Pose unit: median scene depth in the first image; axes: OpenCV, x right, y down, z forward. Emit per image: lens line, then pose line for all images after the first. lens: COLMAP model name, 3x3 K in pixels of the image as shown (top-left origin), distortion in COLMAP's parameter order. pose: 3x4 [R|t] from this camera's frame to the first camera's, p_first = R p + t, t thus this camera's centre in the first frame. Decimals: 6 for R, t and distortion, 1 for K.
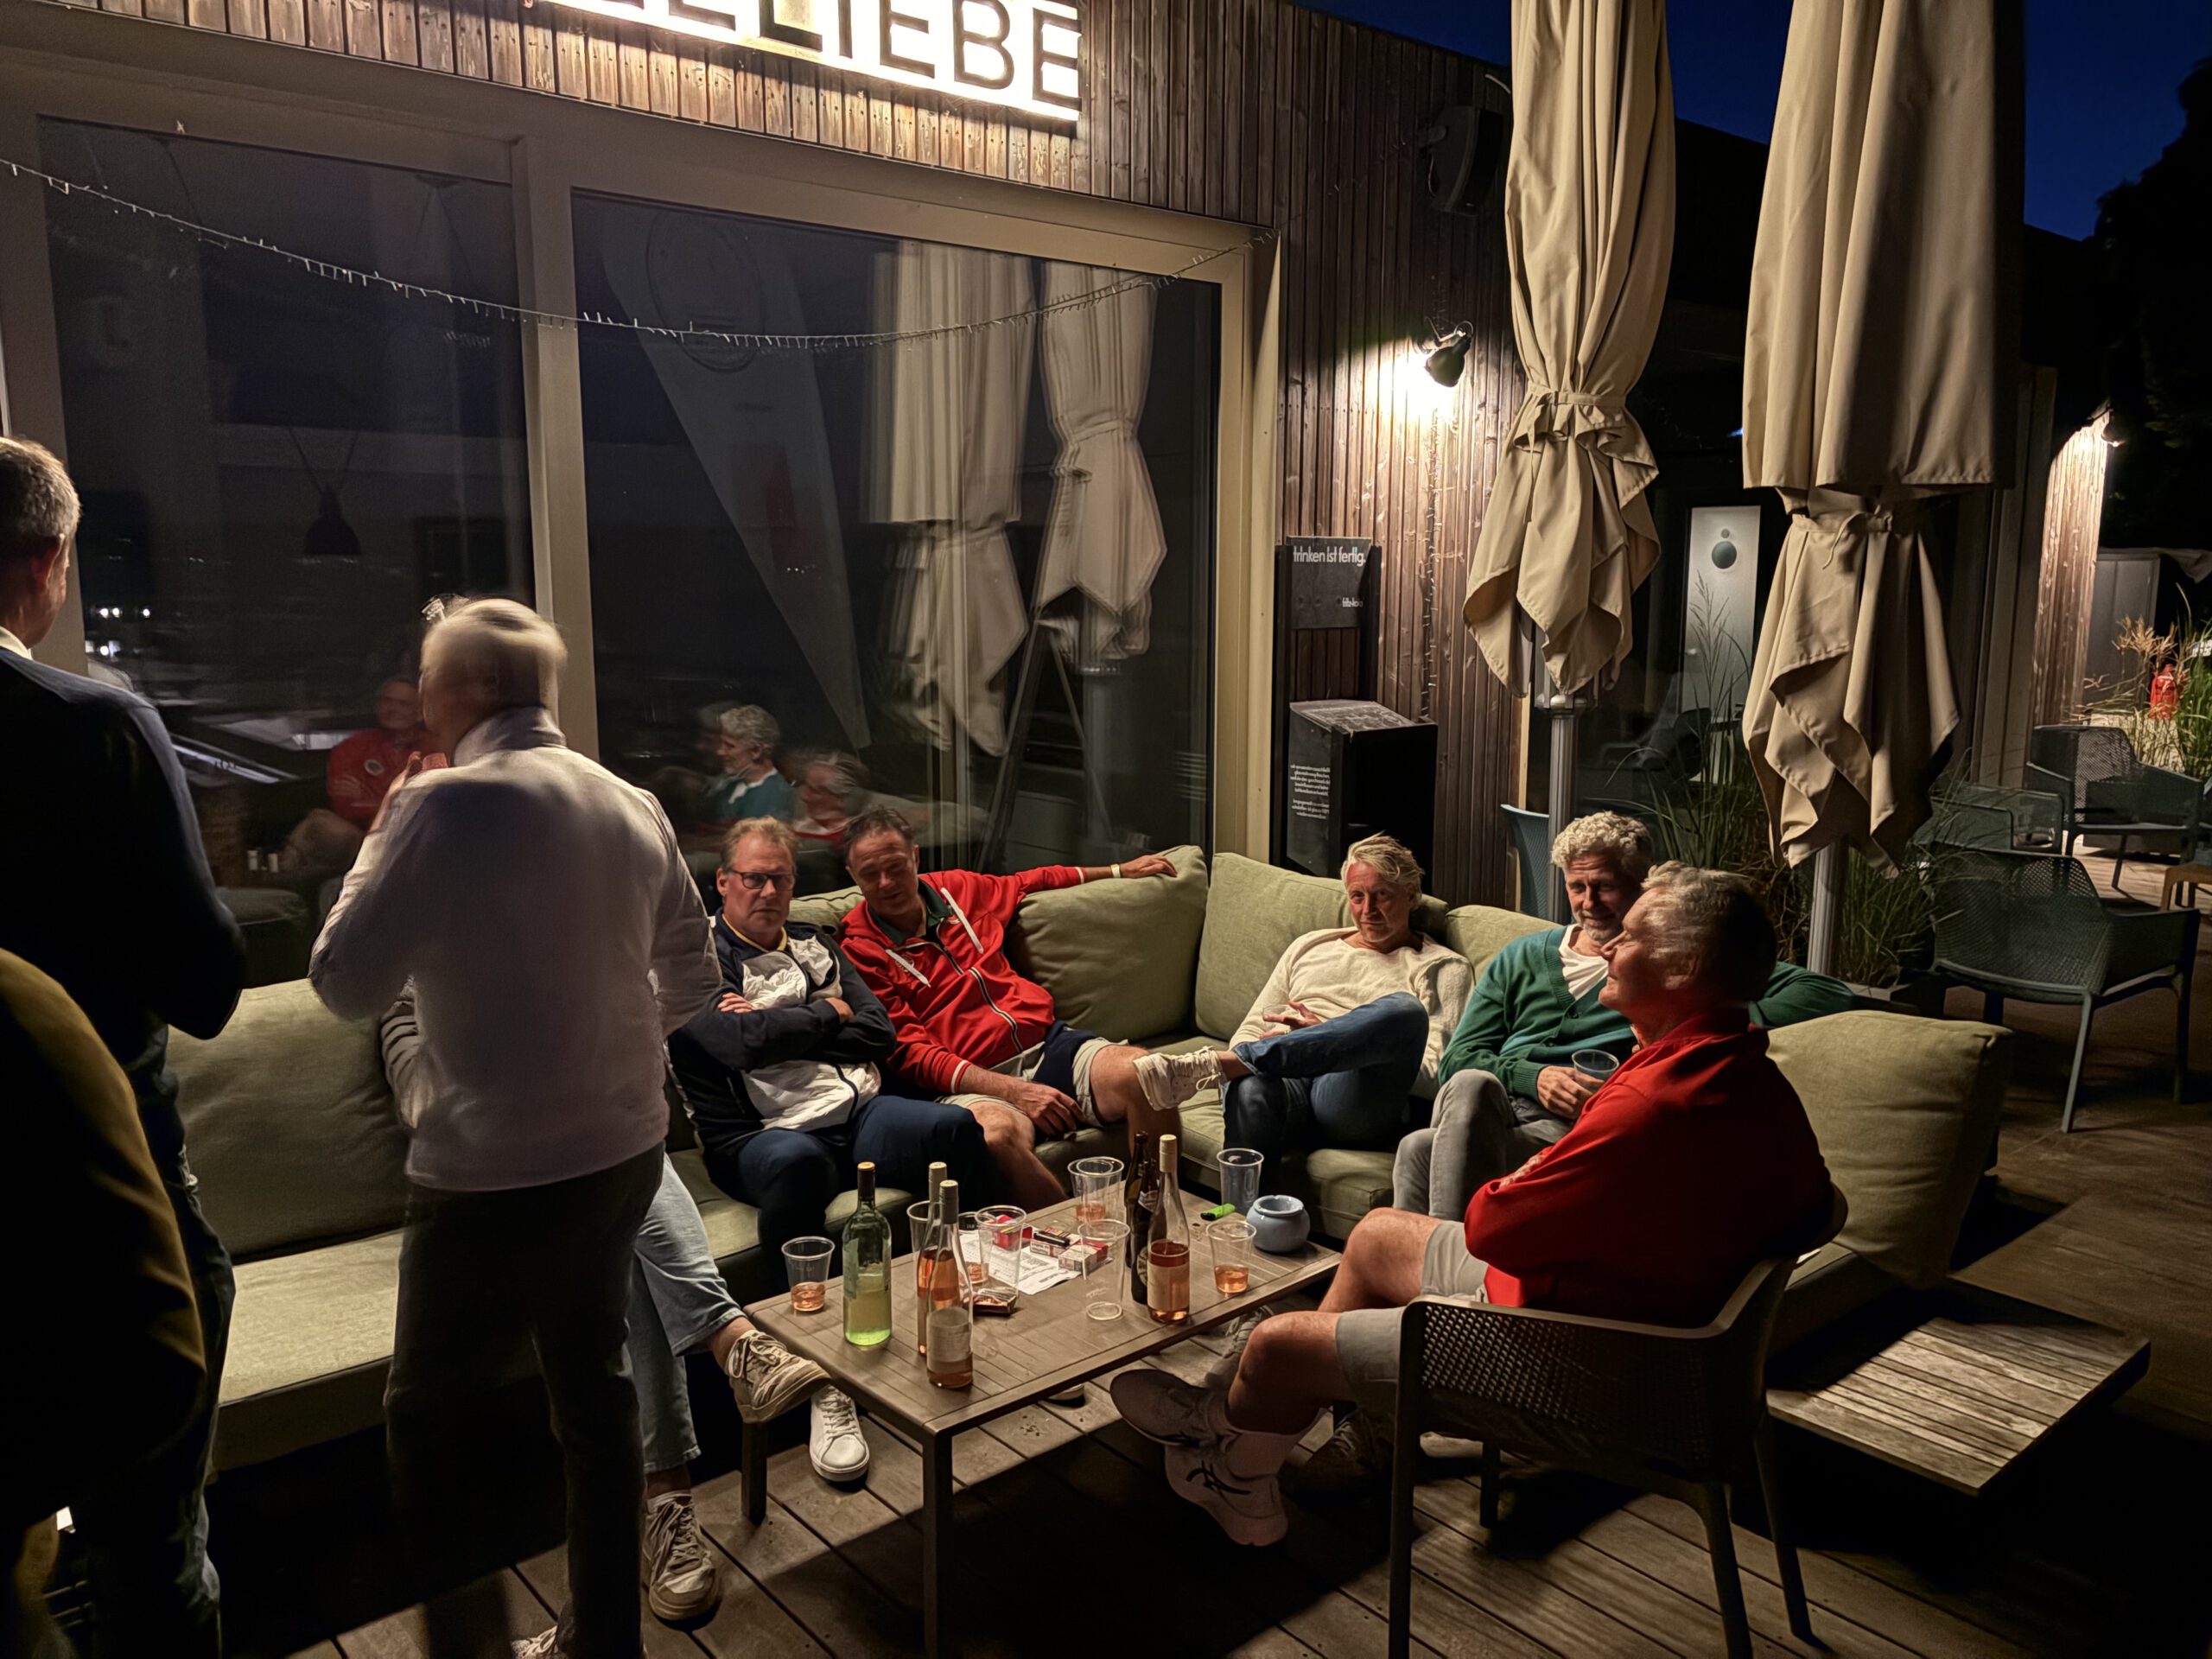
lens RADIAL K [[1676.2, 0, 1108.7], [0, 1676.2, 833.7], [0, 0, 1]] dist [0.044209, -0.023013]
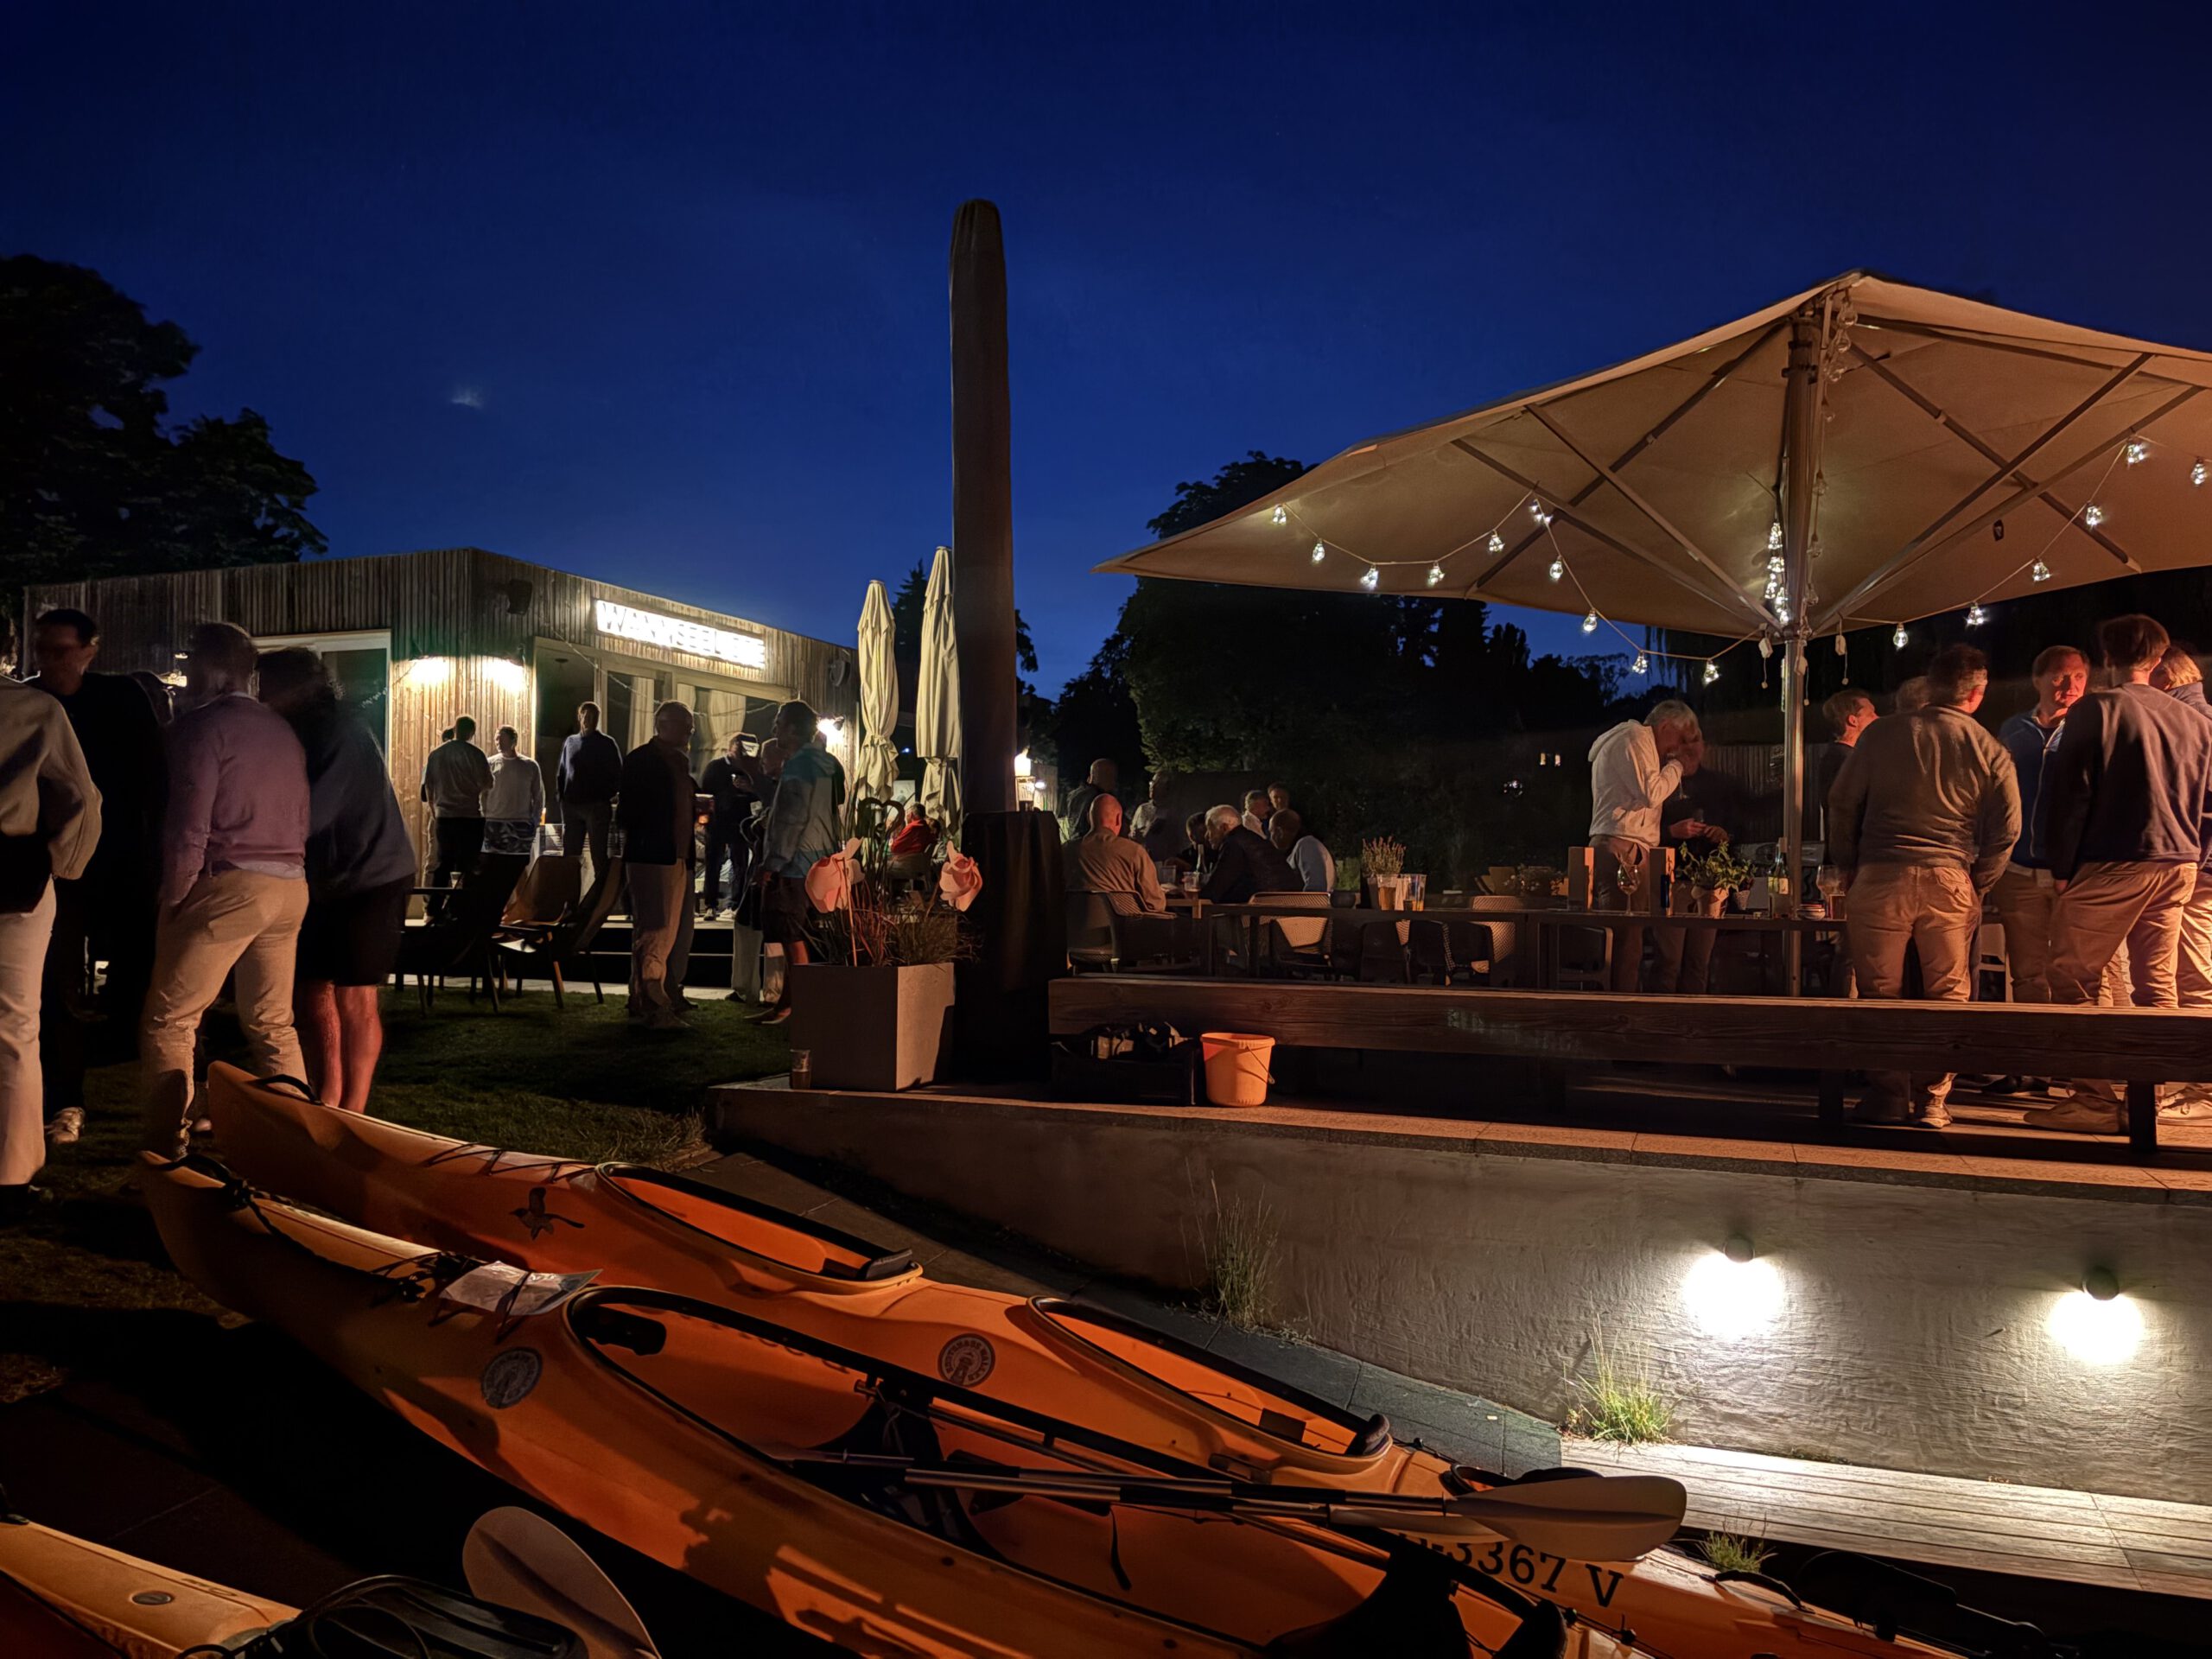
lens RADIAL K [[1676.2, 0, 1107.6], [0, 1676.2, 836.1], [0, 0, 1]] dist [0.044209, -0.023013]
pose [[0.885814, 0.012602, 0.463870, -1.168199], [0.073268, 0.983294, -0.166627, 0.734817], [-0.458220, 0.181588, 0.870092, -2.892181]]
